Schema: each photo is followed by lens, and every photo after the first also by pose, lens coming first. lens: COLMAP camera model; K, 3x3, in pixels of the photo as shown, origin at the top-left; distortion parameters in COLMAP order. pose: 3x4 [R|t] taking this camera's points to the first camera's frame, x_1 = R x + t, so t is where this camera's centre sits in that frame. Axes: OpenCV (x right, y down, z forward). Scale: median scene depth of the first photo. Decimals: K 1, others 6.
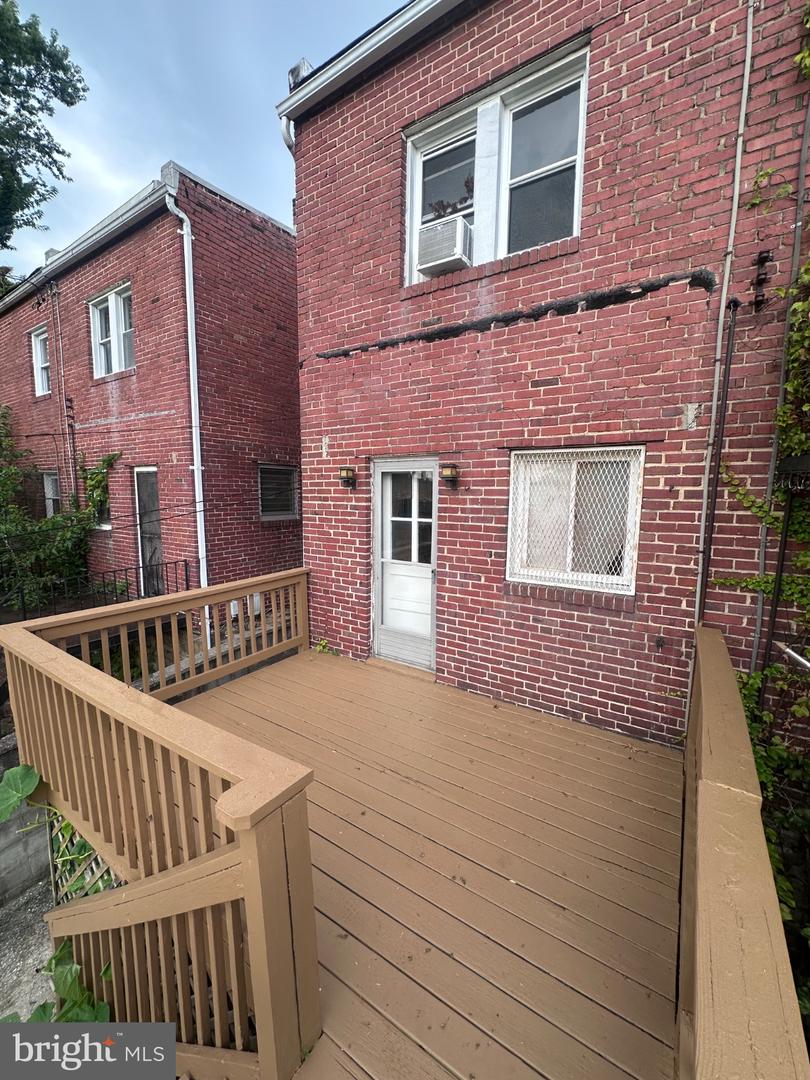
lens RADIAL K [[432.3, 0, 407.3], [0, 432.3, 543.3], [0, 0, 1]] dist [-0.002537, 0.000050]
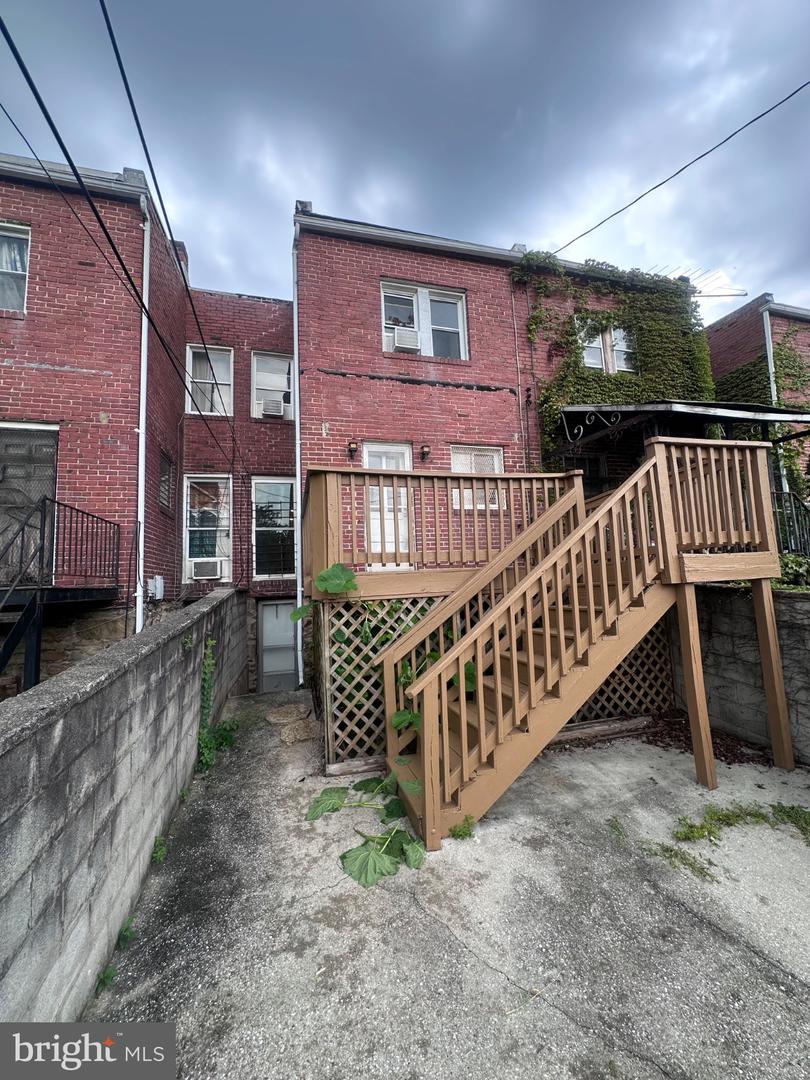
lens RADIAL K [[432.3, 0, 404.6], [0, 432.3, 537.5], [0, 0, 1]] dist [-0.002537, 0.000050]
pose [[0.662819, 0.044766, 0.747440, -1.357387], [0.133856, 0.975048, -0.177099, 0.526656], [-0.736718, 0.217434, 0.640289, -0.041731]]
